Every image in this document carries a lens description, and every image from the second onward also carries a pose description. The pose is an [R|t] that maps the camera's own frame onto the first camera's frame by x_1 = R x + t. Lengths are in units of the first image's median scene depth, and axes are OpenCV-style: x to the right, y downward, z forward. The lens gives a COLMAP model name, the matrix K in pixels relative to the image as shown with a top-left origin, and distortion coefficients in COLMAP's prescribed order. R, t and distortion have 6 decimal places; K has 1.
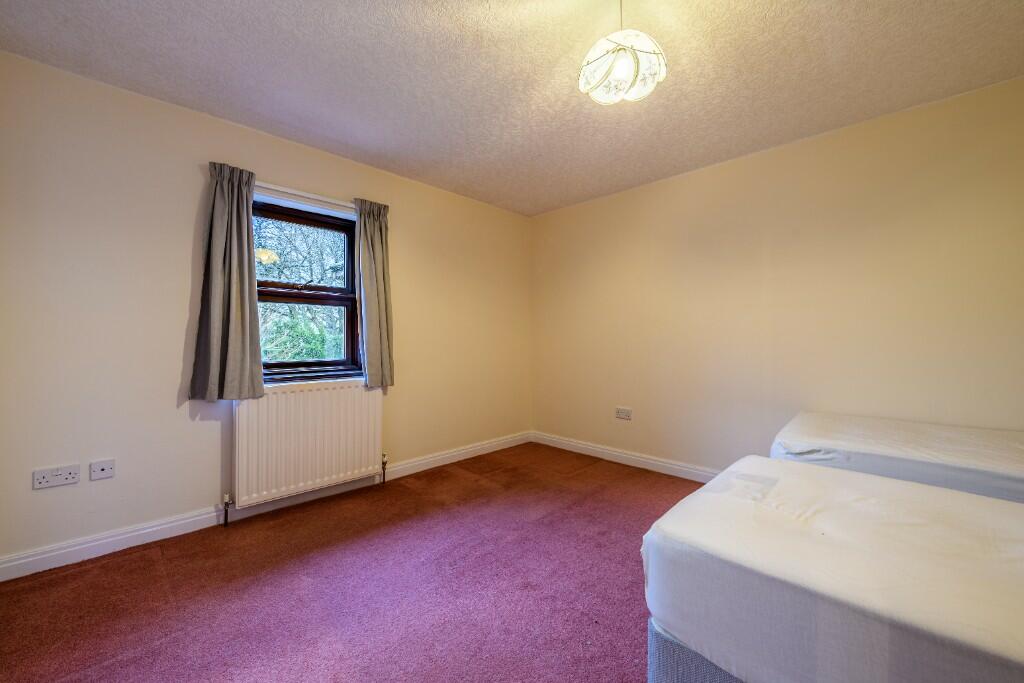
lens RADIAL K [[402.8, 0, 505.2], [0, 402.8, 334.5], [0, 0, 1]] dist [-0.006352, -0.000572]
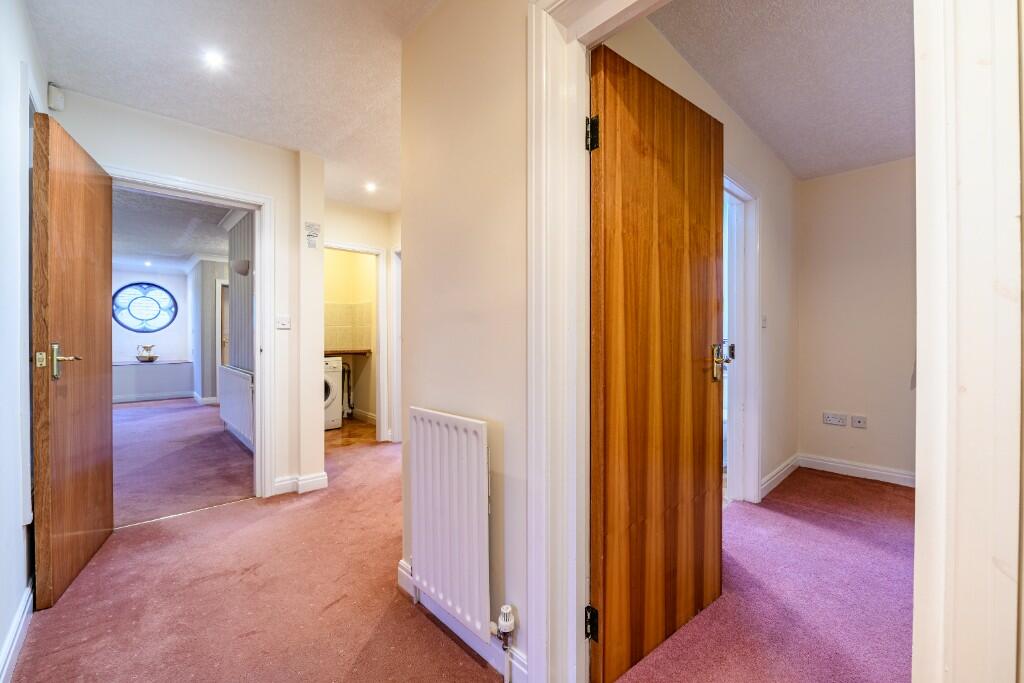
lens RADIAL K [[402.8, 0, 513.4], [0, 402.8, 339.4], [0, 0, 1]] dist [-0.006352, -0.000572]
pose [[-0.045447, 0.006535, -0.998945, 0.714553], [0.008688, 0.999943, 0.006146, -0.004934], [0.998929, -0.008400, -0.045502, -0.316908]]
